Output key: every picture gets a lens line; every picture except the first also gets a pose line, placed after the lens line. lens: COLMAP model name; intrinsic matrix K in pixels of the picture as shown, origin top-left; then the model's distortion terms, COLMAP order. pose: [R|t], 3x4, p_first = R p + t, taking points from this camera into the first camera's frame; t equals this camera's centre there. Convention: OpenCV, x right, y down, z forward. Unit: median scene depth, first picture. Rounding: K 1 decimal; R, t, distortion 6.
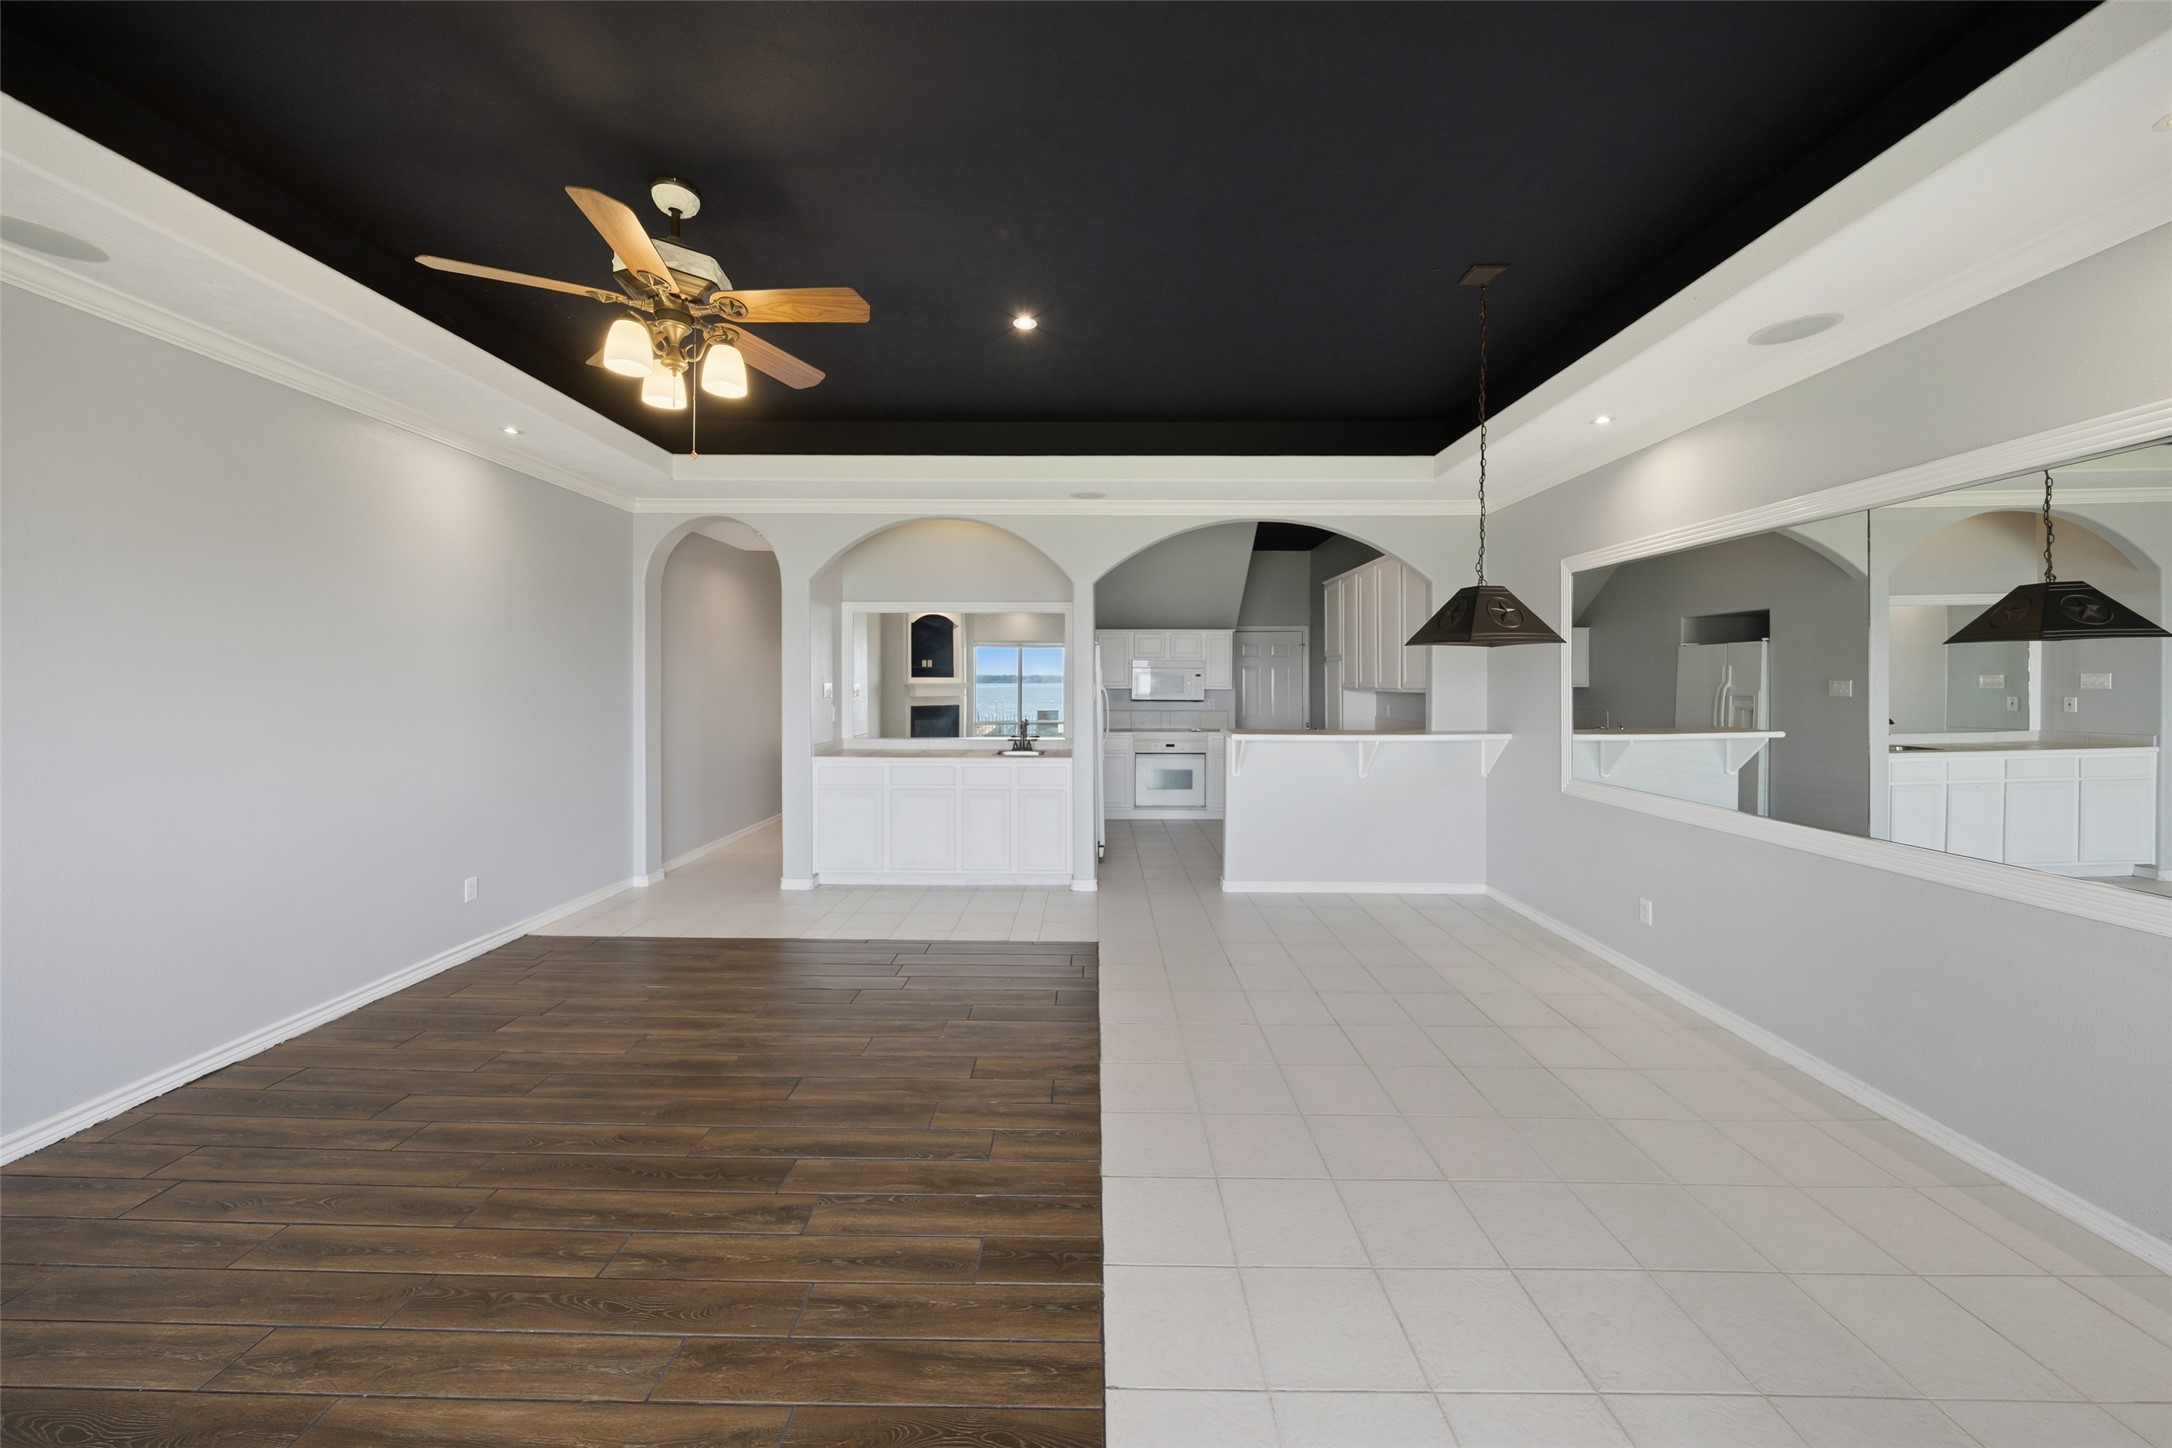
lens RADIAL K [[768.9, 0, 1095.8], [0, 768.9, 681.3], [0, 0, 1]] dist [0.000497, -0.000656]
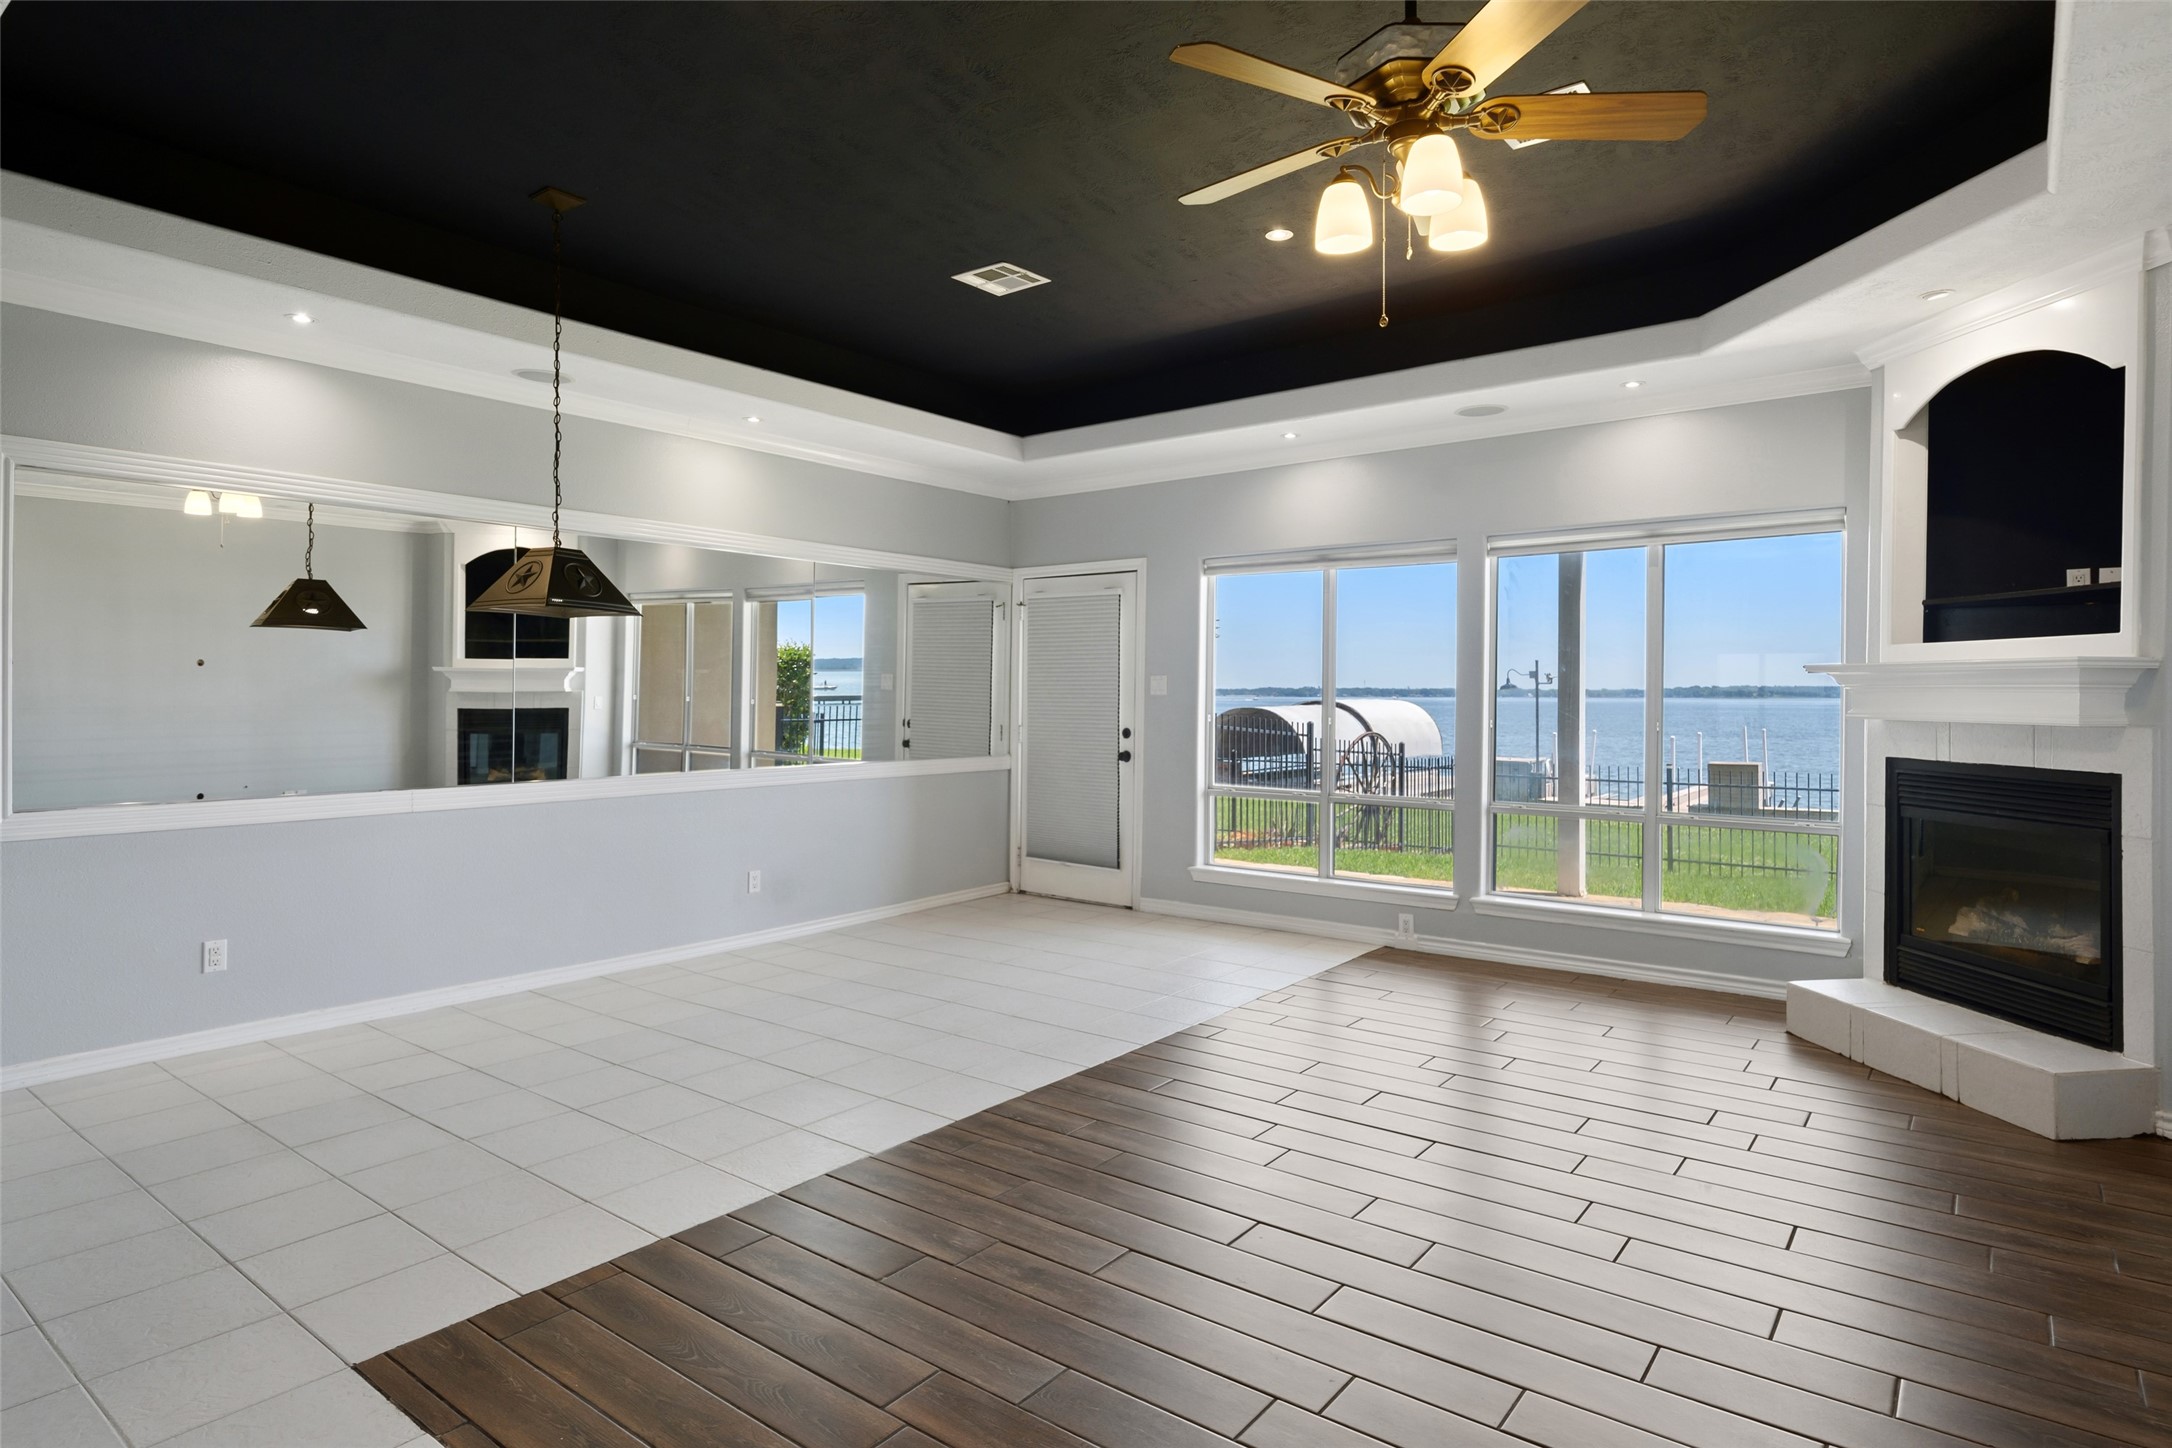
lens RADIAL K [[1175.9, 0, 1082.3], [0, 1175.9, 694.8], [0, 0, 1]] dist [0.006041, 0.001055]
pose [[-0.789156, -0.007343, 0.614149, -0.784595], [-0.007208, 0.999970, 0.002694, 0.038459], [-0.614150, -0.002301, -0.789186, 1.642866]]
